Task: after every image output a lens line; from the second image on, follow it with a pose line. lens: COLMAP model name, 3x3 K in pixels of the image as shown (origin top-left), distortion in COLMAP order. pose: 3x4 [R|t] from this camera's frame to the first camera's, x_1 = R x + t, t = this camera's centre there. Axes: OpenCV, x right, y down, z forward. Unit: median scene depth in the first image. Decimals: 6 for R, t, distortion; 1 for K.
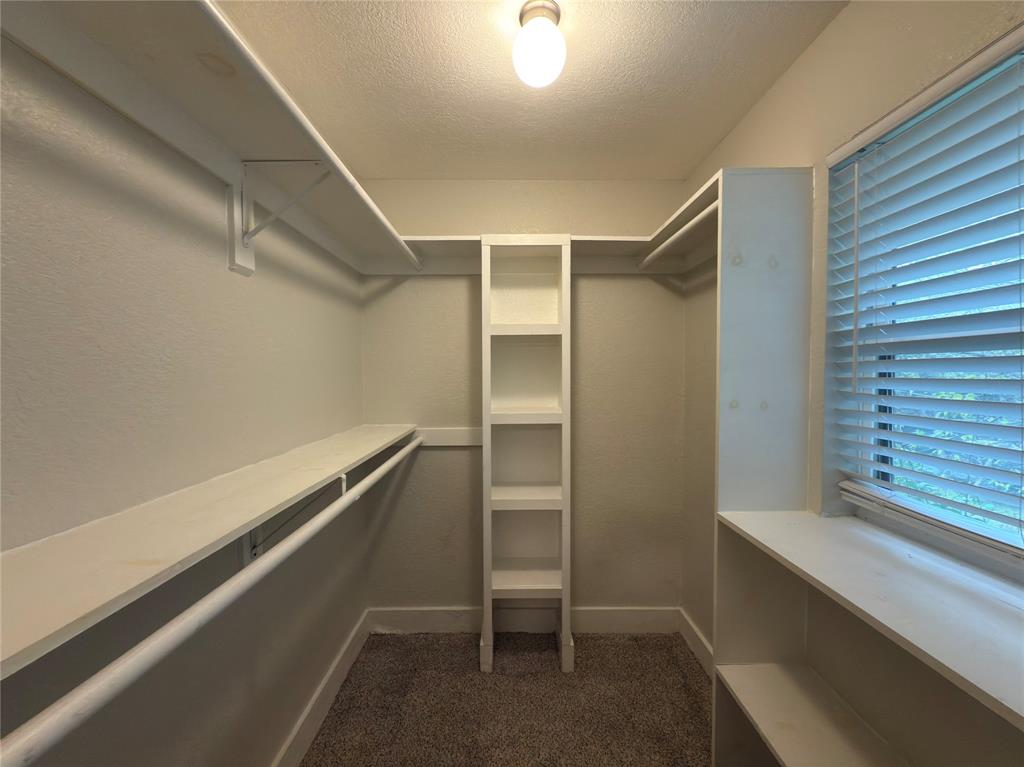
lens RADIAL K [[407.0, 0, 512.0], [0, 407.0, 383.5], [0, 0, 1]] dist [0.000365, 0.000063]
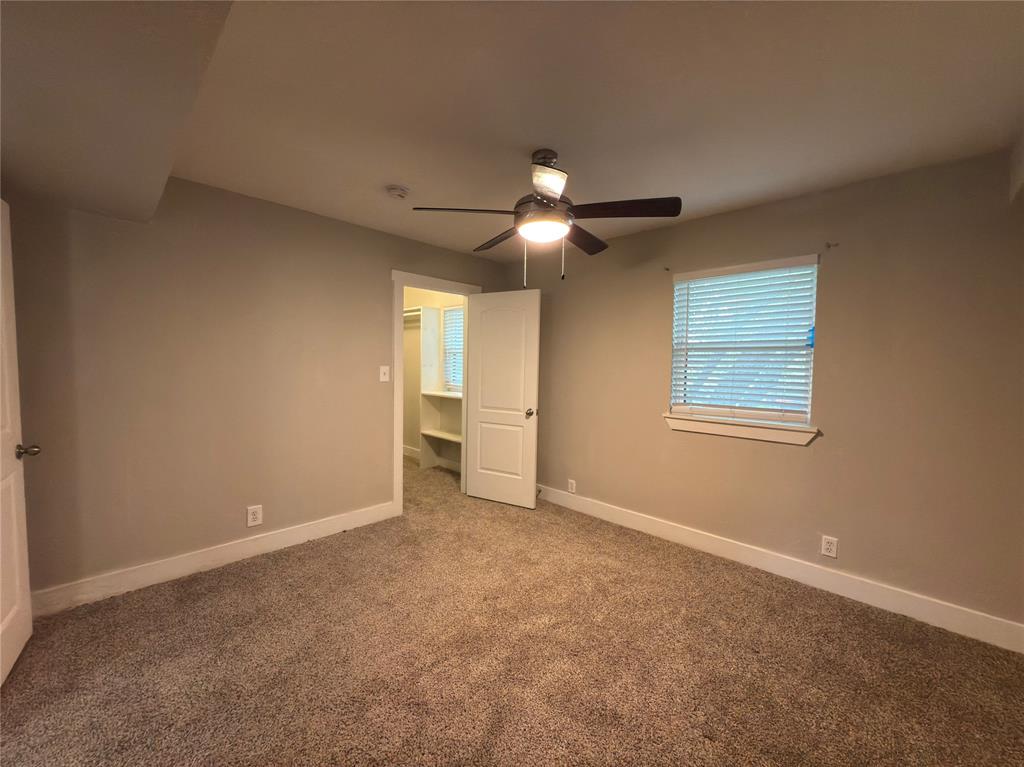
lens RADIAL K [[407.0, 0, 512.0], [0, 407.0, 383.5], [0, 0, 1]] dist [0.000365, 0.000063]
pose [[0.689962, -0.022282, 0.723503, -1.152576], [0.008228, 0.999703, 0.022941, 0.096459], [-0.723799, -0.009875, 0.689940, -1.554582]]
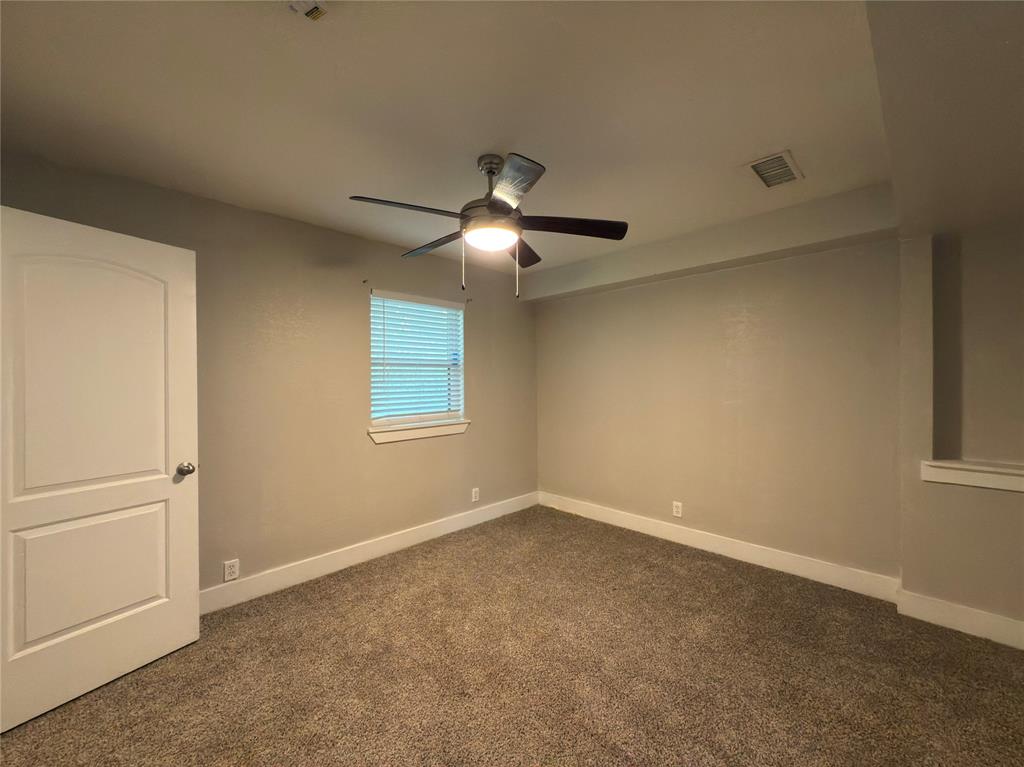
lens RADIAL K [[407.0, 0, 512.0], [0, 407.0, 383.5], [0, 0, 1]] dist [0.000365, 0.000063]
pose [[-0.713938, 0.004370, 0.700195, -1.056309], [0.036808, 0.998832, 0.031296, 0.053535], [-0.699240, 0.048116, -0.713266, -0.157643]]
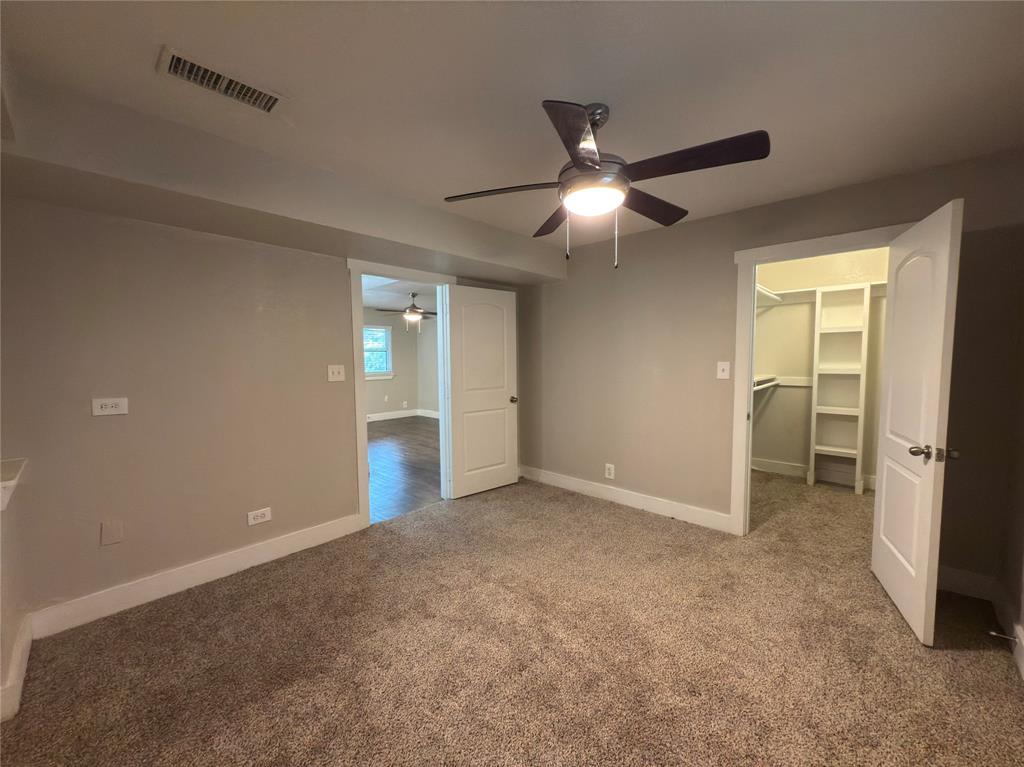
lens RADIAL K [[407.0, 0, 512.0], [0, 407.0, 383.5], [0, 0, 1]] dist [0.000365, 0.000063]
pose [[0.741487, 0.040608, -0.669737, 0.192255], [-0.020742, 0.999077, 0.037613, 0.099523], [0.670646, -0.013998, 0.741645, -1.677777]]
